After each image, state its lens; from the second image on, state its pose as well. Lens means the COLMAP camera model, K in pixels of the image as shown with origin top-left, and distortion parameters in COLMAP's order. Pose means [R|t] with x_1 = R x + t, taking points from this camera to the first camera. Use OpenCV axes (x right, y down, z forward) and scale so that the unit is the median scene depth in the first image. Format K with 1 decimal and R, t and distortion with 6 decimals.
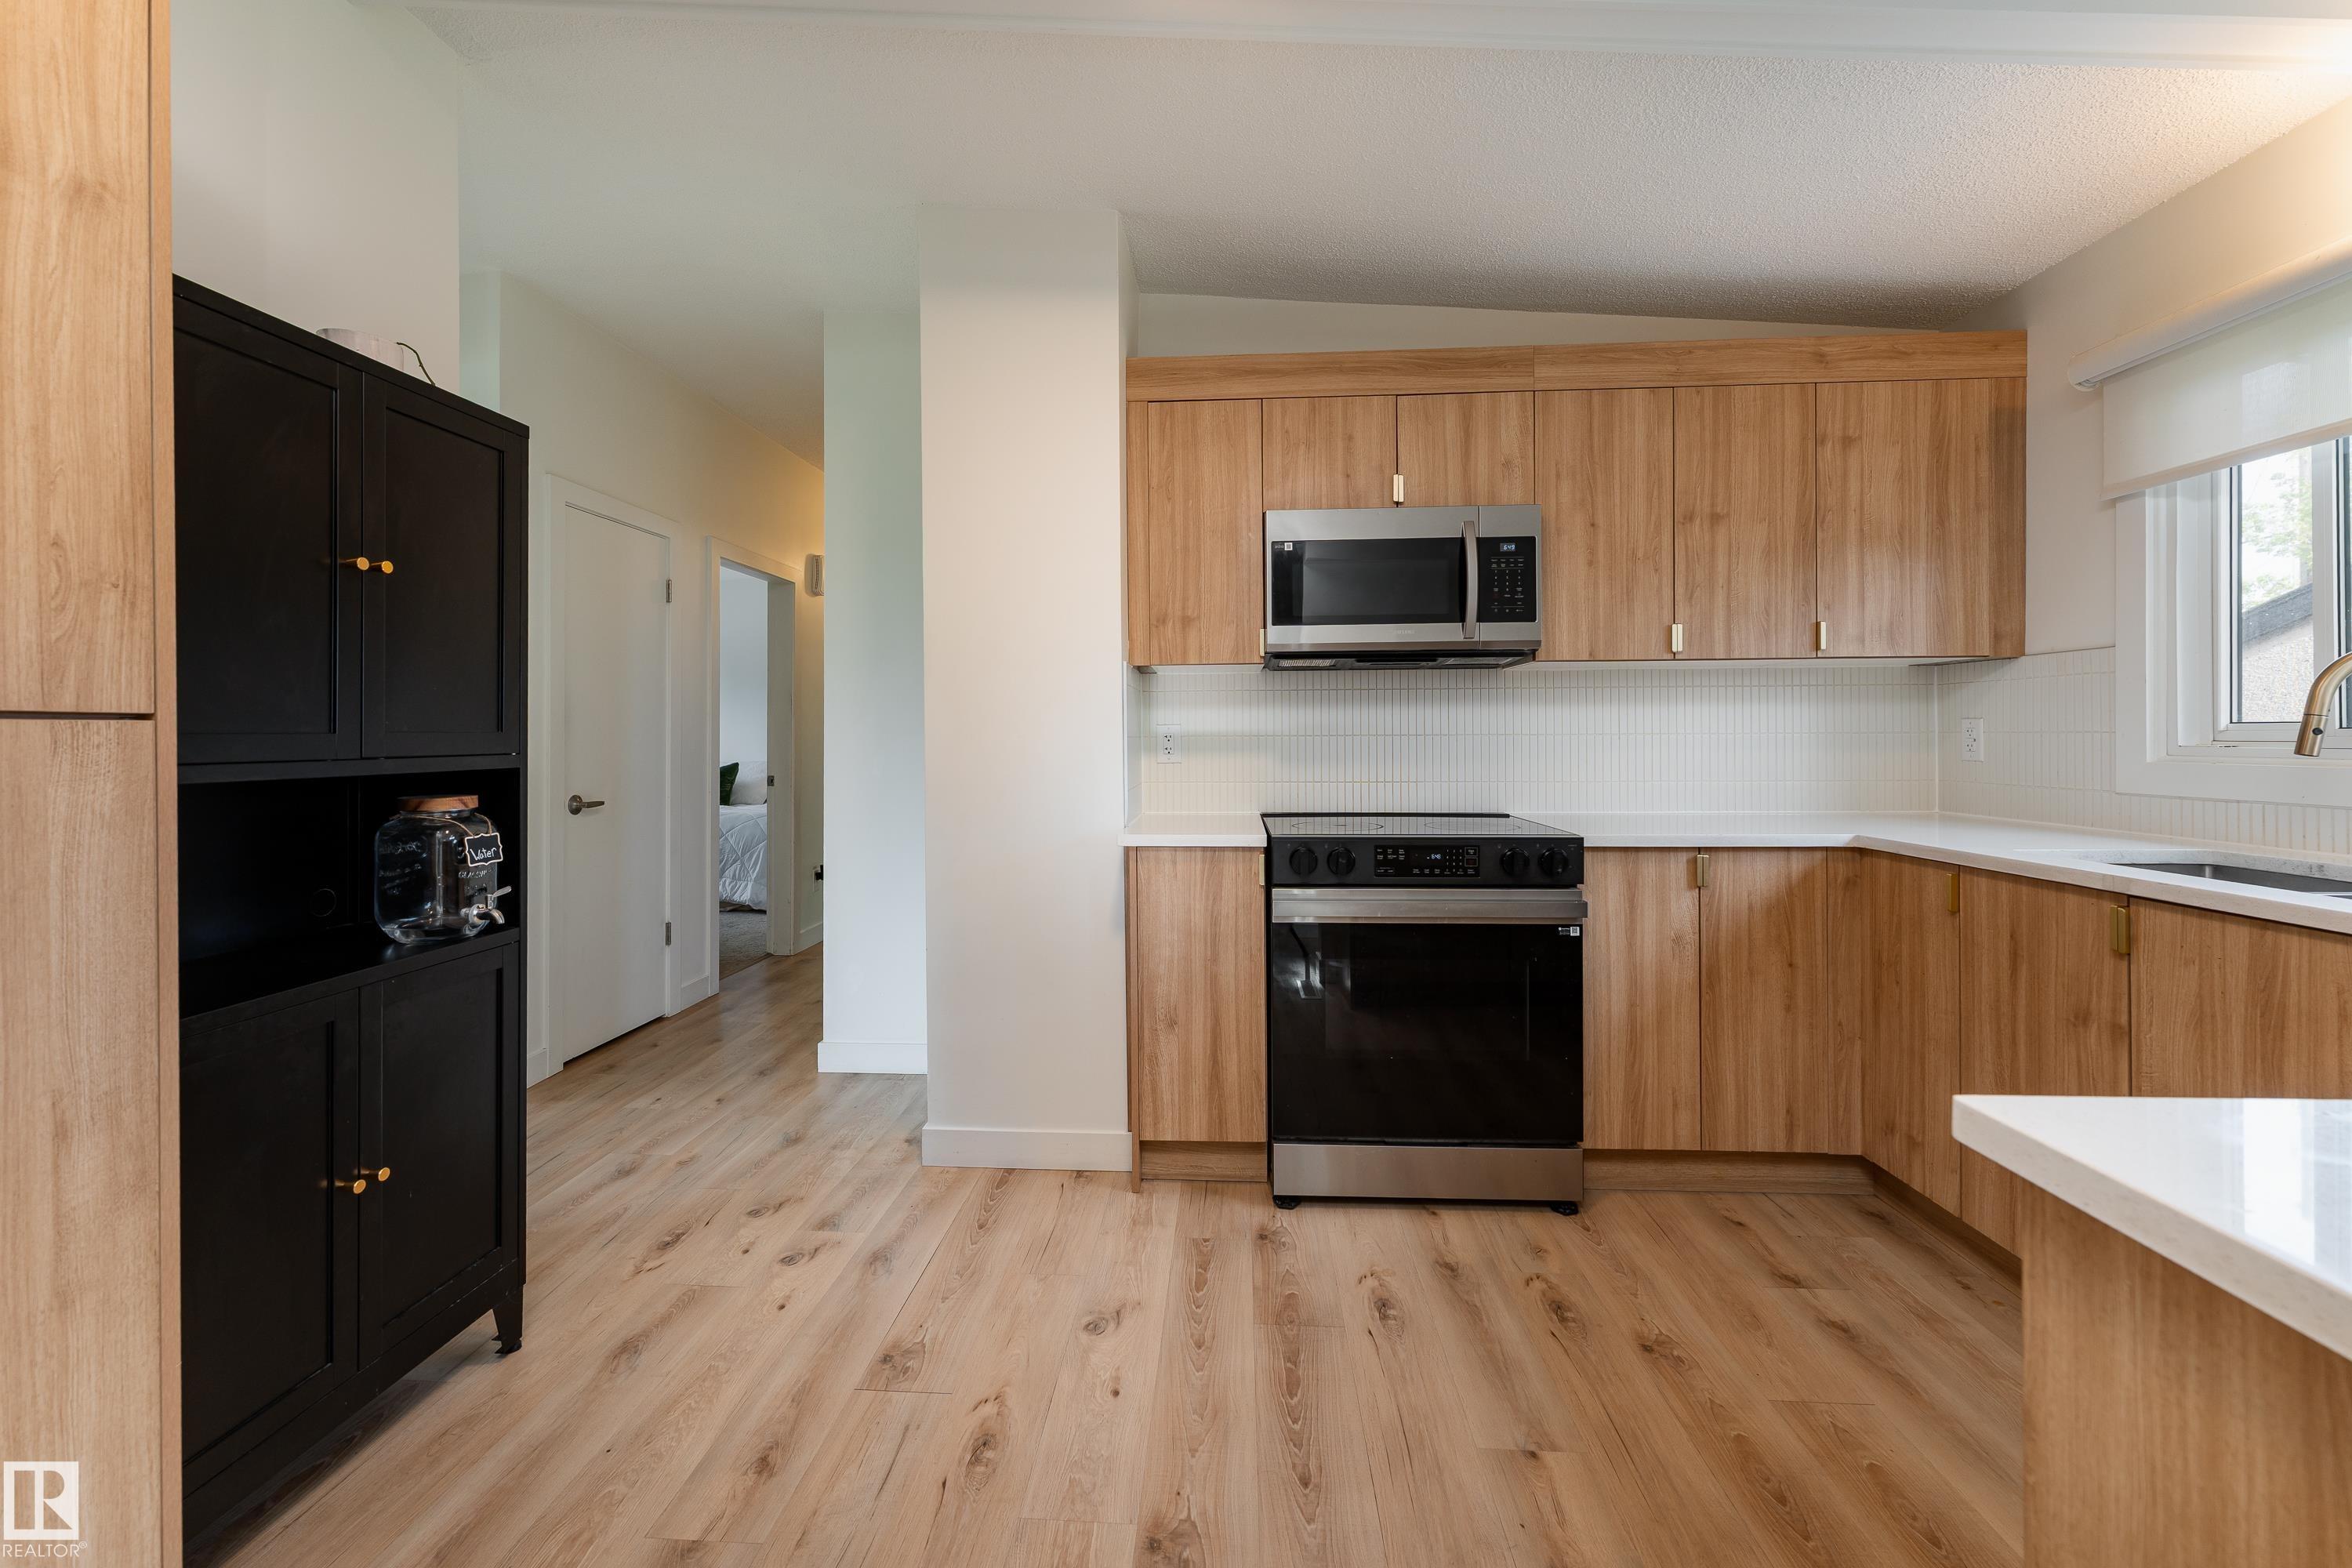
lens RADIAL K [[970.7, 0, 1173.4], [0, 970.7, 733.0], [0, 0, 1]] dist [0.001028, -0.000274]
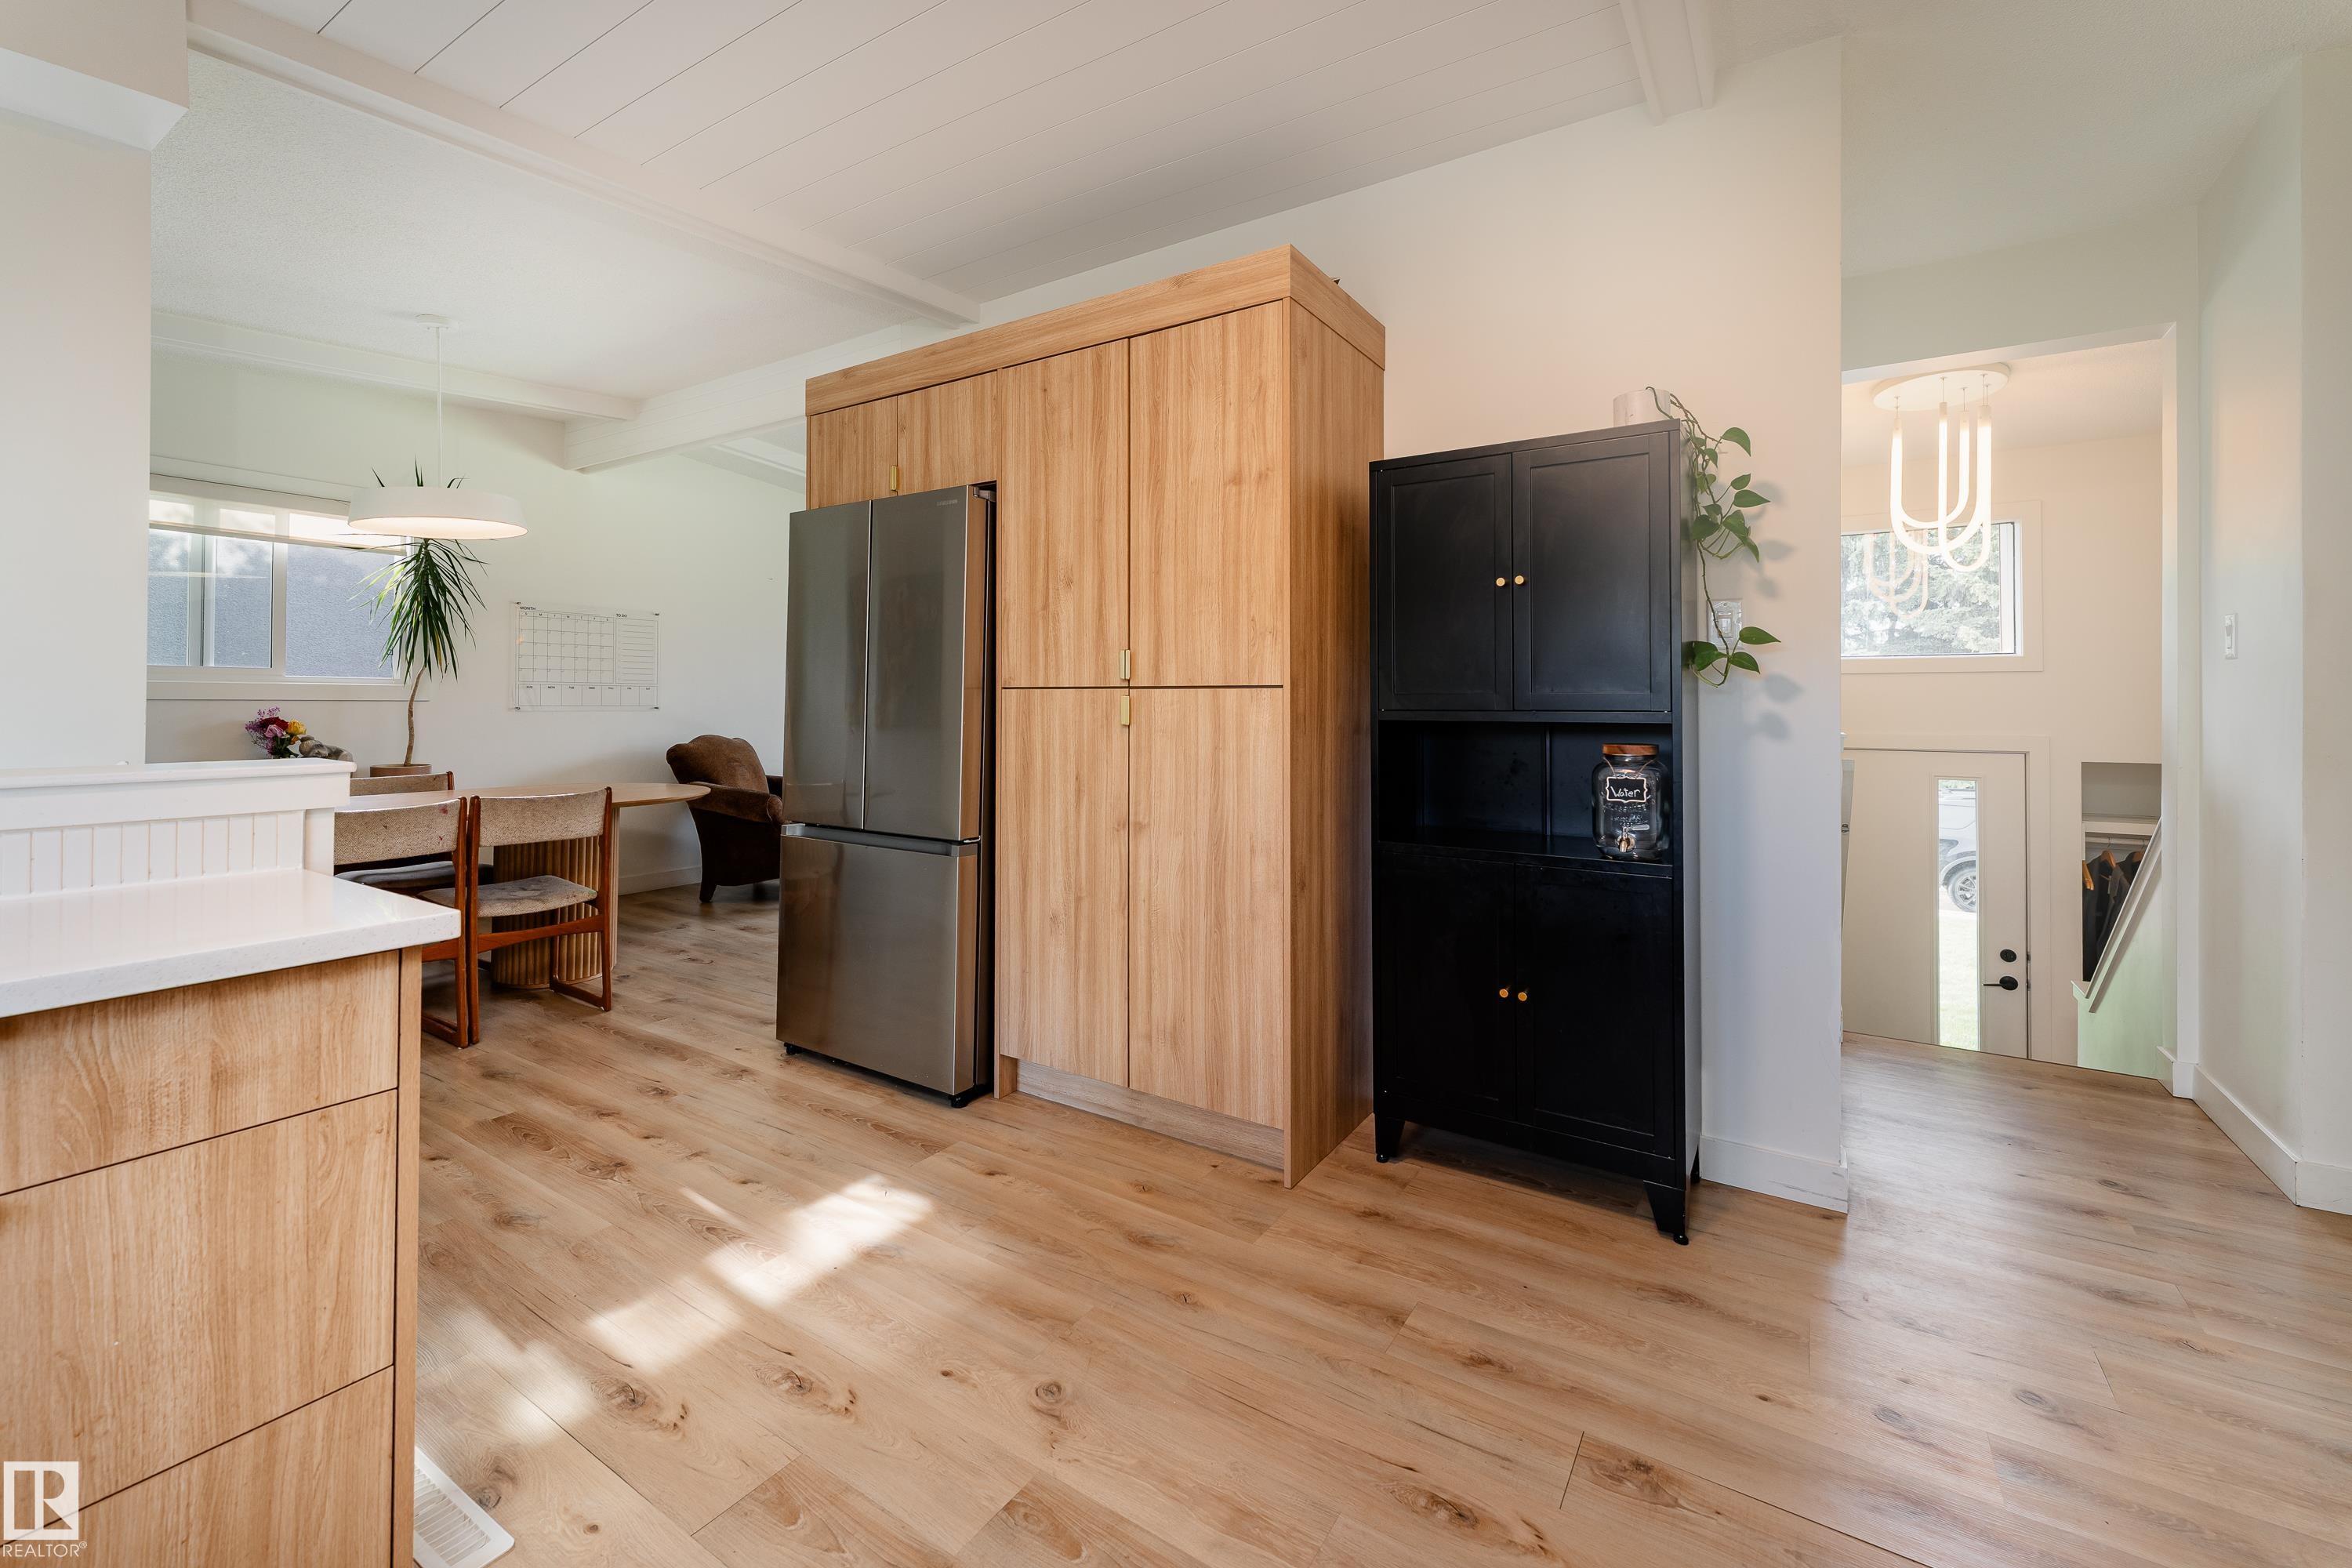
lens RADIAL K [[970.7, 0, 1159.6], [0, 970.7, 697.2], [0, 0, 1]] dist [0.001028, -0.000274]
pose [[-0.504793, -0.005238, -0.863224, 0.286165], [-0.001272, 0.999985, -0.005324, 0.005640], [0.863239, -0.001589, -0.504792, 0.503146]]
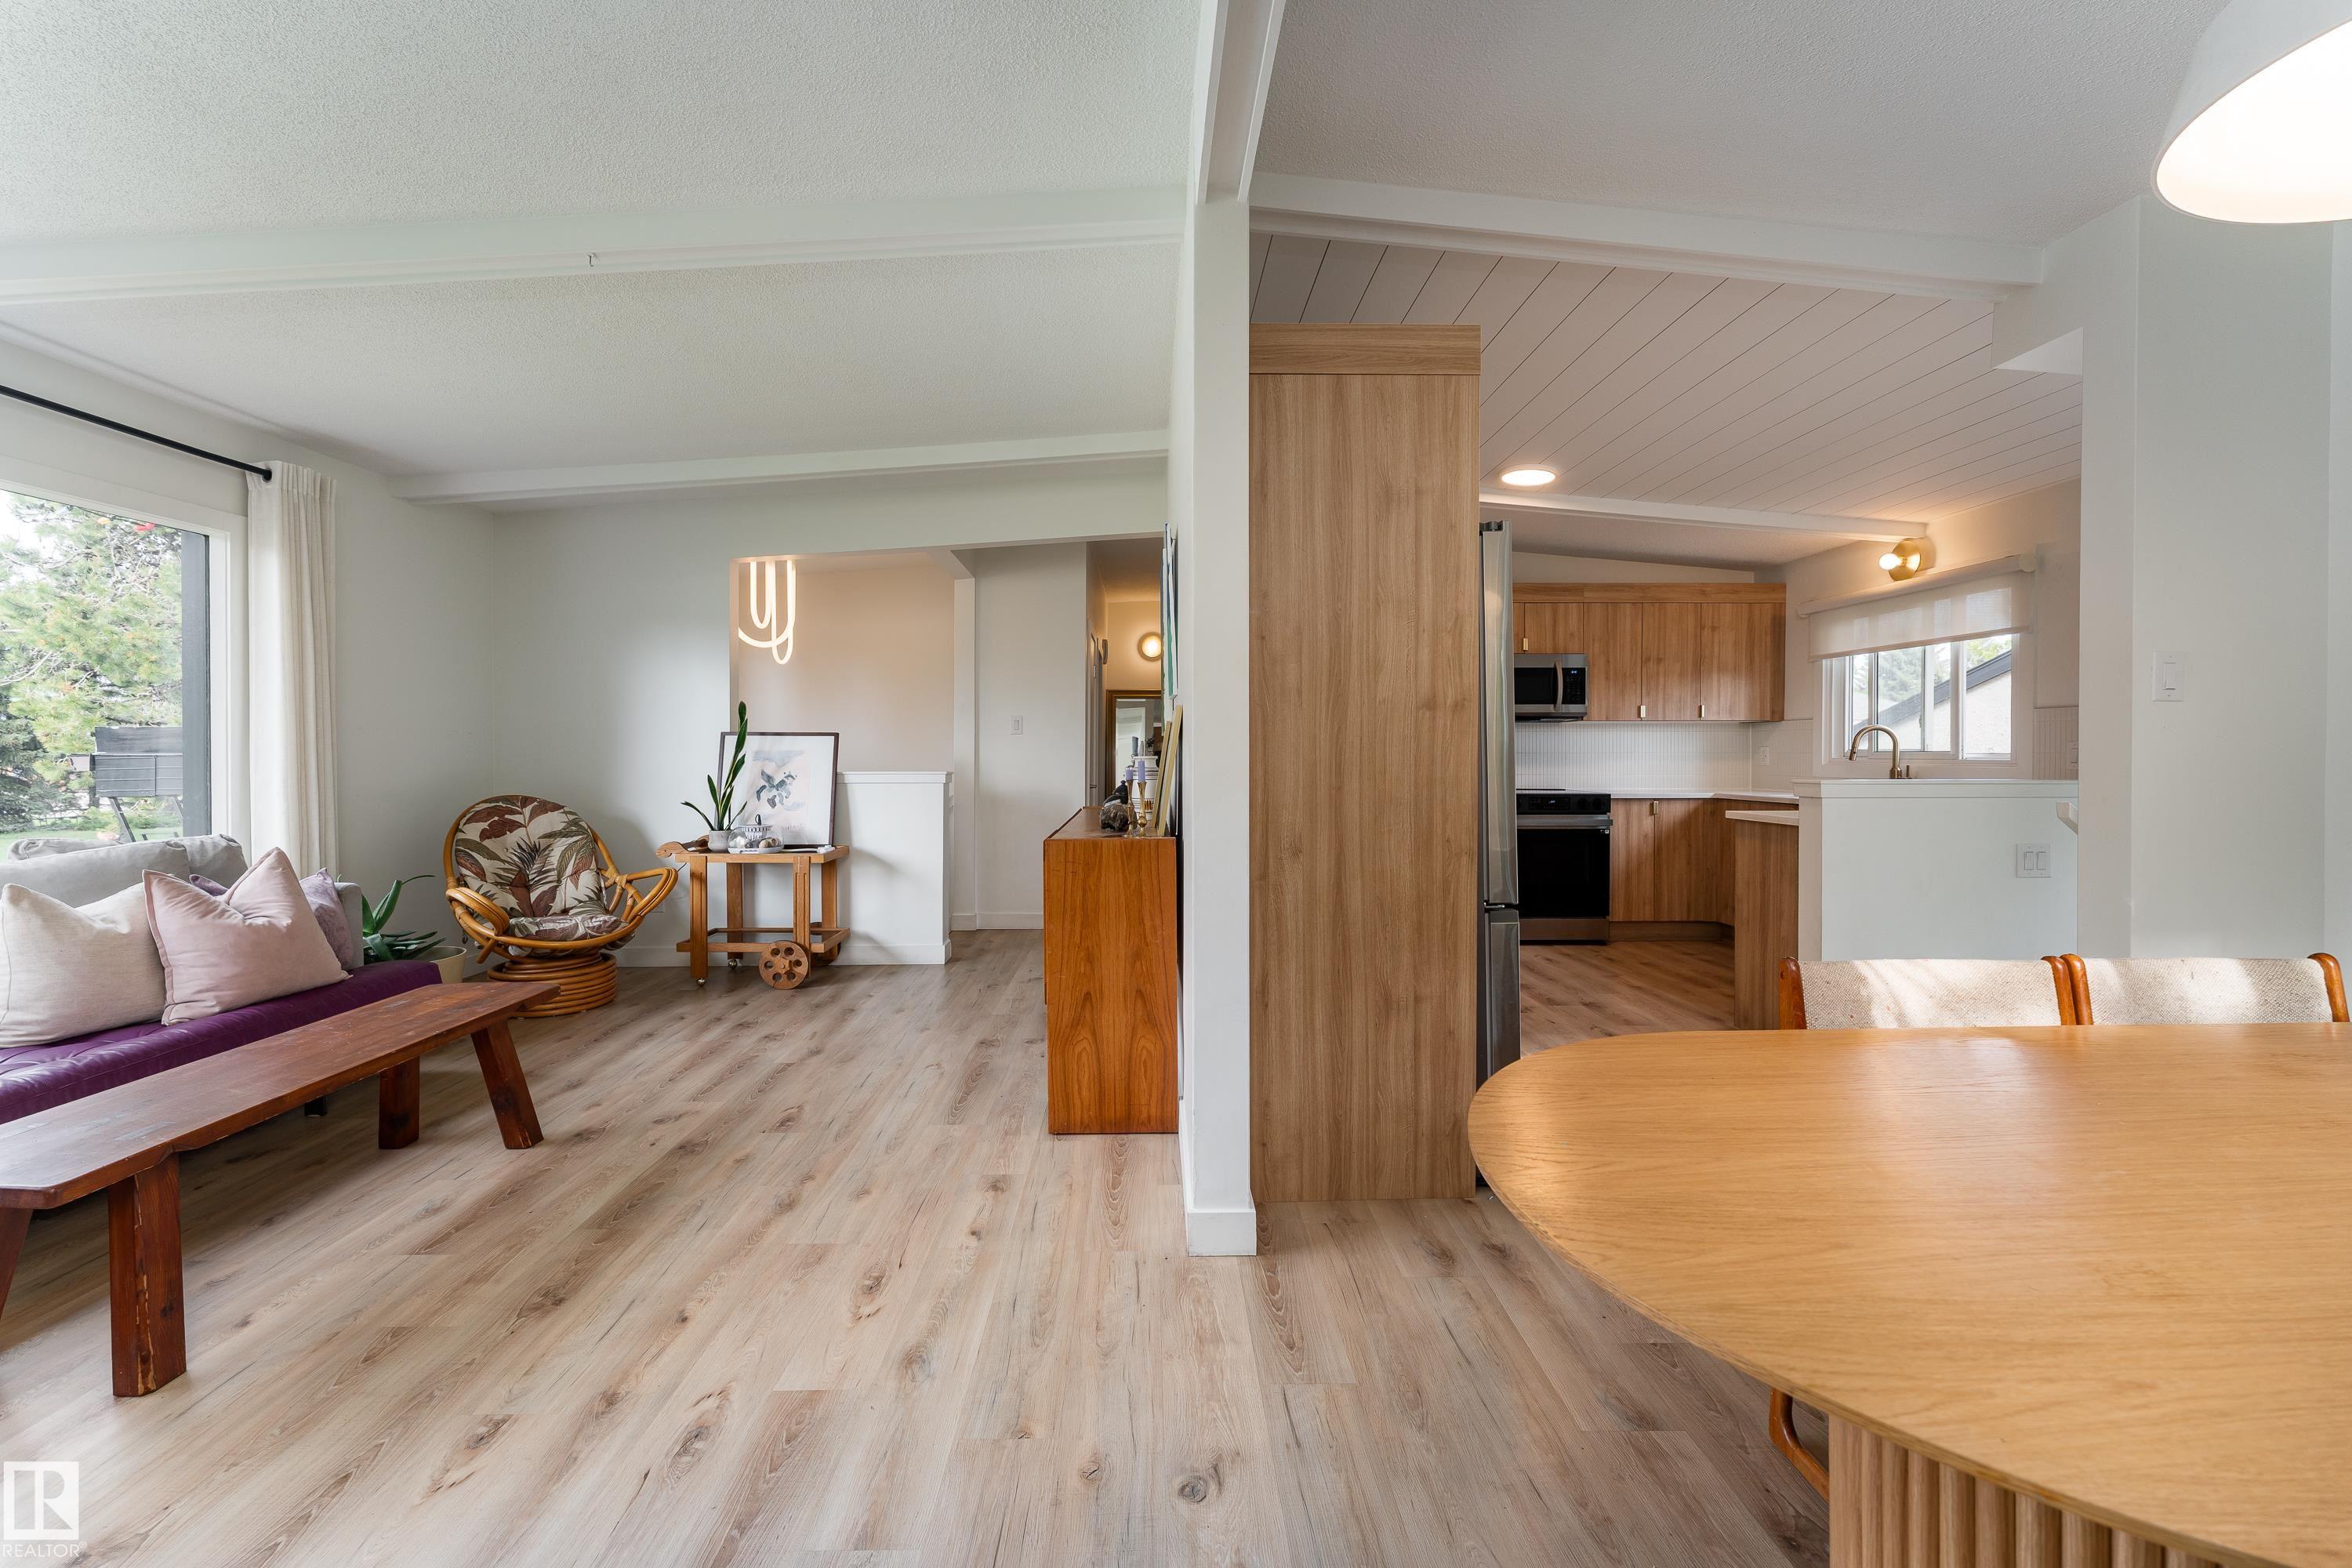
lens RADIAL K [[970.7, 0, 1150.7], [0, 970.7, 750.5], [0, 0, 1]] dist [0.001028, -0.000274]
pose [[0.997459, 0.007156, 0.070886, -0.909064], [-0.007354, 0.999970, 0.002534, -0.001220], [-0.070866, -0.003049, 0.997481, -1.368393]]
